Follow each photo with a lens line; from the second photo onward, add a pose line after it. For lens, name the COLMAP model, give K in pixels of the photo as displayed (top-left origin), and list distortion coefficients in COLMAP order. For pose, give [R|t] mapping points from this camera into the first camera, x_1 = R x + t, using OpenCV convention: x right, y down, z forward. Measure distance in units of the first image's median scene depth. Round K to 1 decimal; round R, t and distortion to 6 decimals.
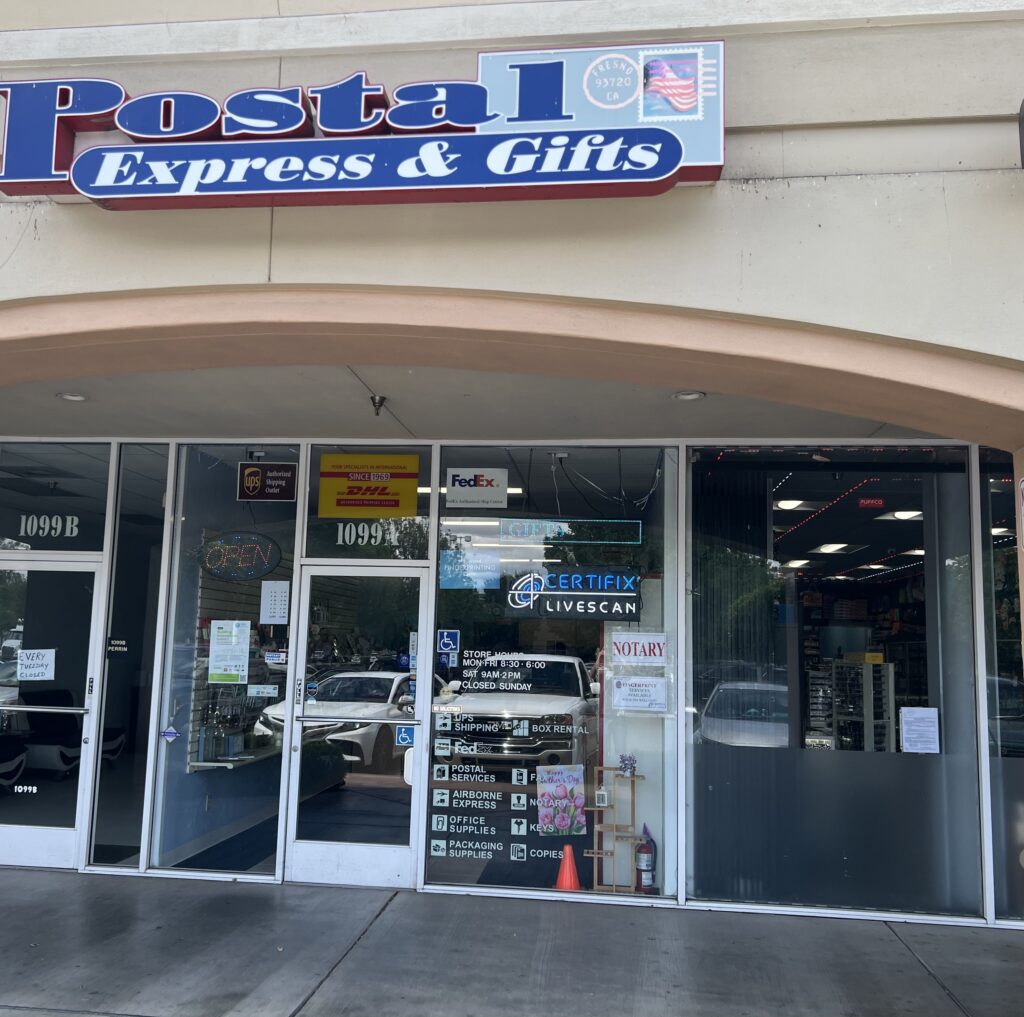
lens RADIAL K [[995.8, 0, 479.5], [0, 995.8, 502.1], [0, 0, 1]] dist [0.148857, -0.433006]
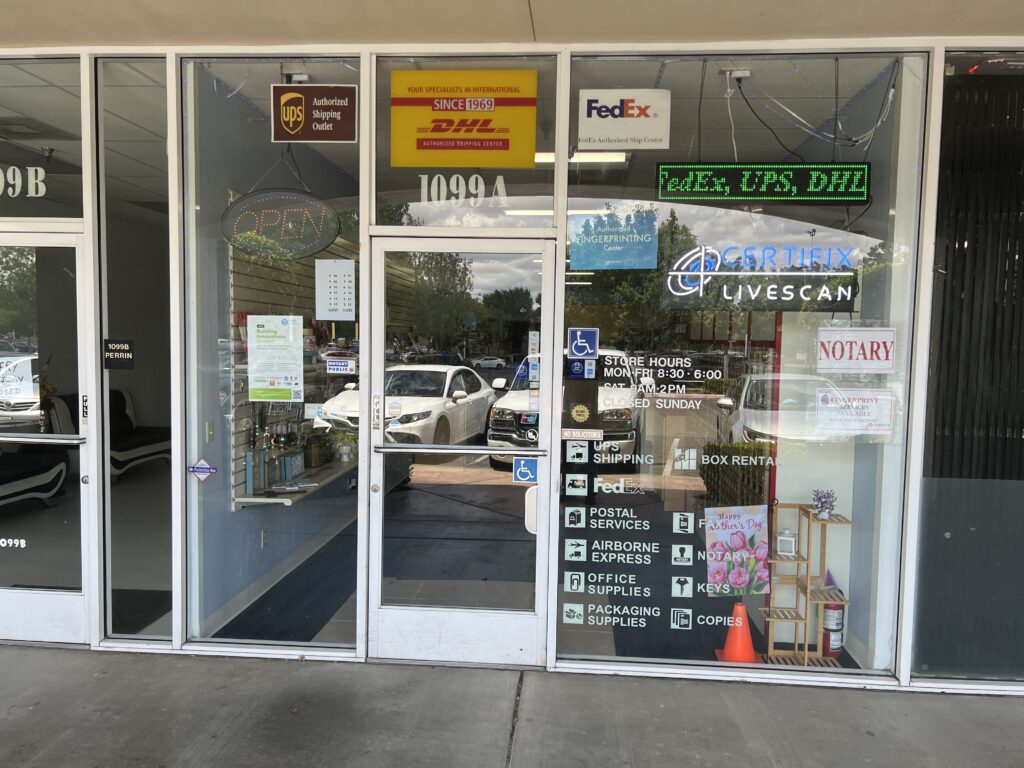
lens RADIAL K [[766.2, 0, 512.0], [0, 766.2, 384.0], [0, 0, 1]] dist [0.055355, -0.084897]
pose [[0.999112, -0.012056, 0.040368, -0.104447], [0.003668, 0.979437, 0.201719, 0.057301], [-0.041970, -0.201392, 0.978611, 0.459479]]
